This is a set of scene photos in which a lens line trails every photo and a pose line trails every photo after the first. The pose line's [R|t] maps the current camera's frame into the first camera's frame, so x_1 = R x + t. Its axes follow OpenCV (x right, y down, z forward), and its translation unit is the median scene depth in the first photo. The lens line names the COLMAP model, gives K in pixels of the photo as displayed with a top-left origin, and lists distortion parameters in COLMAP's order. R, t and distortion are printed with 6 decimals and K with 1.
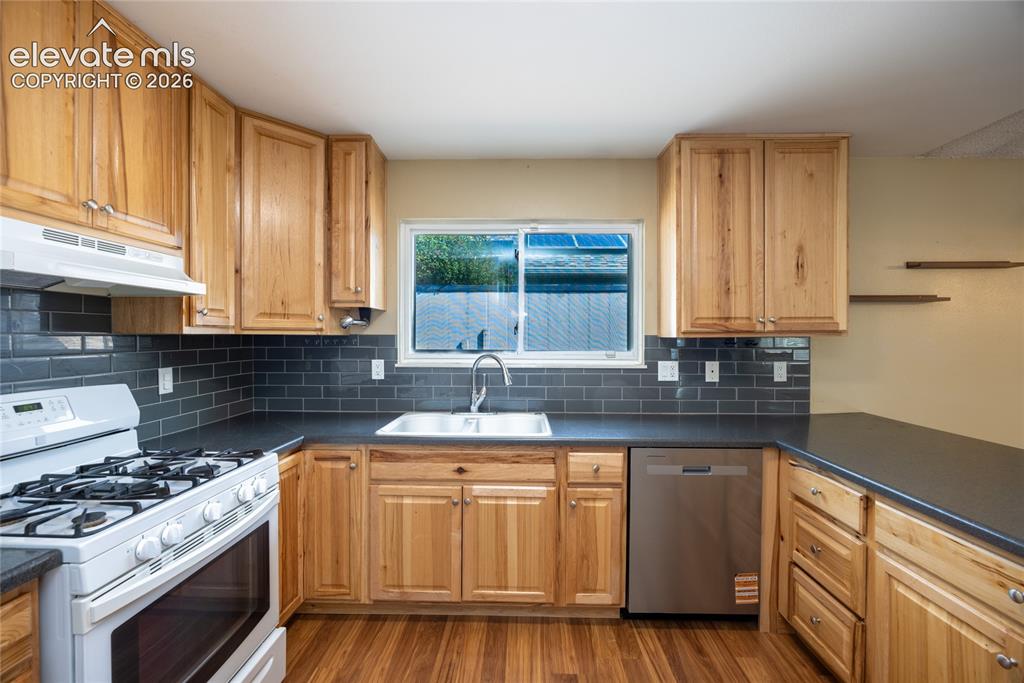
lens RADIAL K [[427.9, 0, 512.0], [0, 427.9, 341.5], [0, 0, 1]] dist [-0.007963, -0.000045]
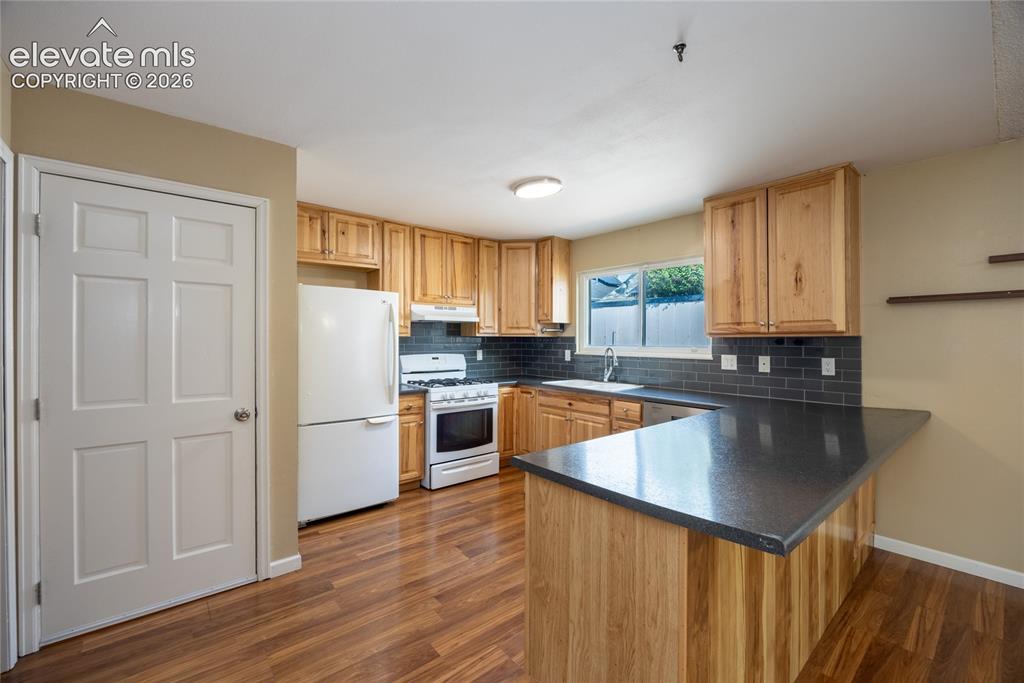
lens RADIAL K [[427.9, 0, 512.0], [0, 427.9, 341.5], [0, 0, 1]] dist [-0.007963, -0.000045]
pose [[0.664289, 0.003589, -0.747468, 1.056394], [-0.009919, 0.999943, -0.004013, 0.018009], [0.747410, 0.010080, 0.664286, -0.469878]]
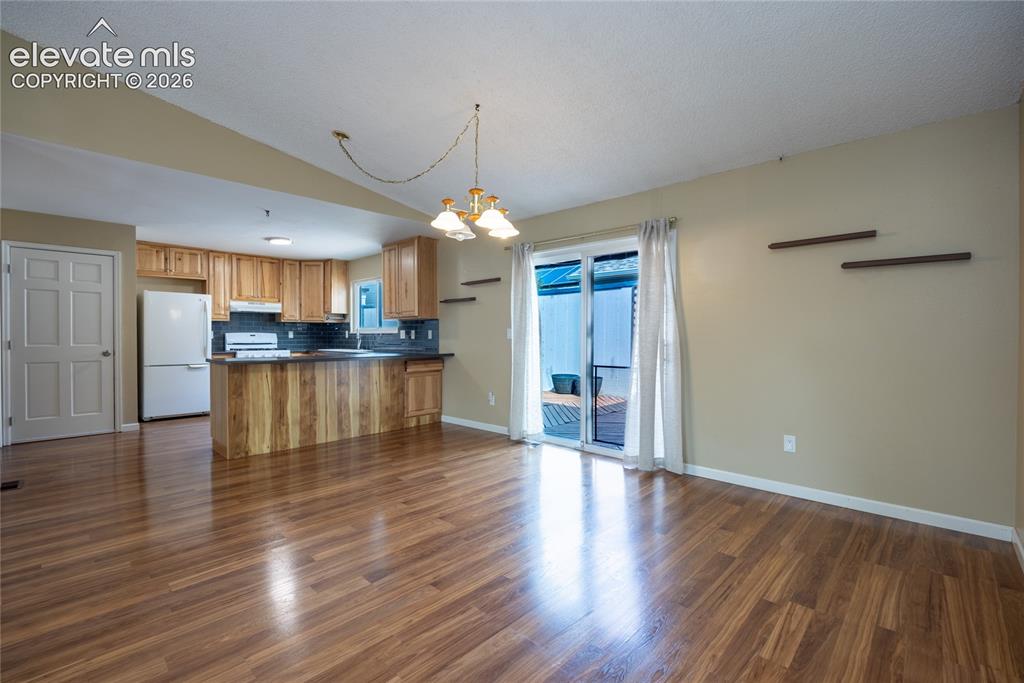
lens RADIAL K [[452.7, 0, 506.2], [0, 452.7, 340.0], [0, 0, 1]] dist [-0.002293, -0.000061]
pose [[0.732542, 0.004845, -0.680705, 2.960841], [-0.008039, 0.999967, -0.001534, 0.115502], [0.680675, 0.006596, 0.732556, -0.576734]]
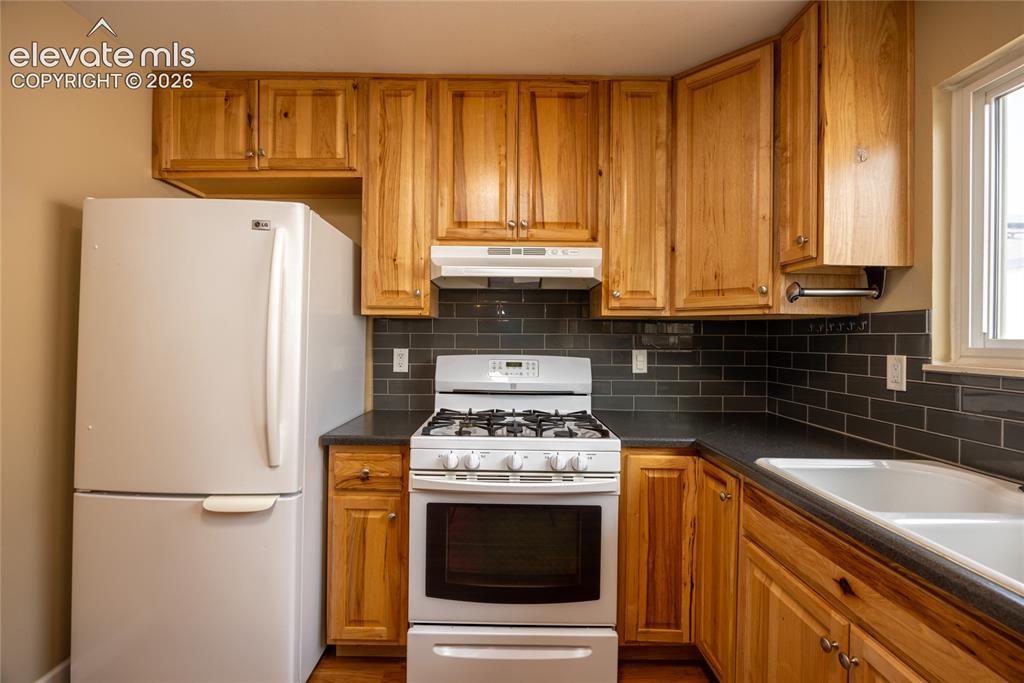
lens RADIAL K [[451.7, 0, 505.7], [0, 451.7, 341.5], [0, 0, 1]] dist [-0.014402, -0.000197]
pose [[0.025770, 0.002343, -0.999665, 0.308323], [-0.023214, 0.999729, 0.001744, 0.041065], [0.999398, 0.023161, 0.025818, 0.548484]]
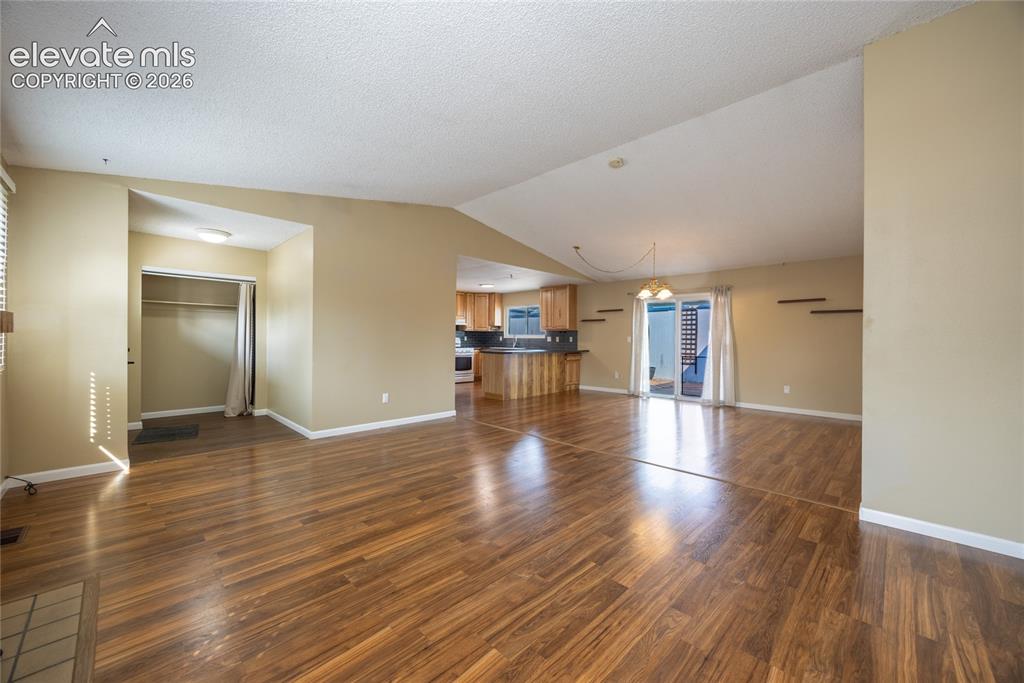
lens RADIAL K [[390.3, 0, 512.0], [0, 390.3, 341.5], [0, 0, 1]] dist [0.011320, -0.000018]
pose [[0.729097, 0.007849, -0.684365, 3.135919], [-0.016657, 0.999842, -0.006278, 0.141477], [0.684208, 0.015977, 0.729112, -2.354855]]
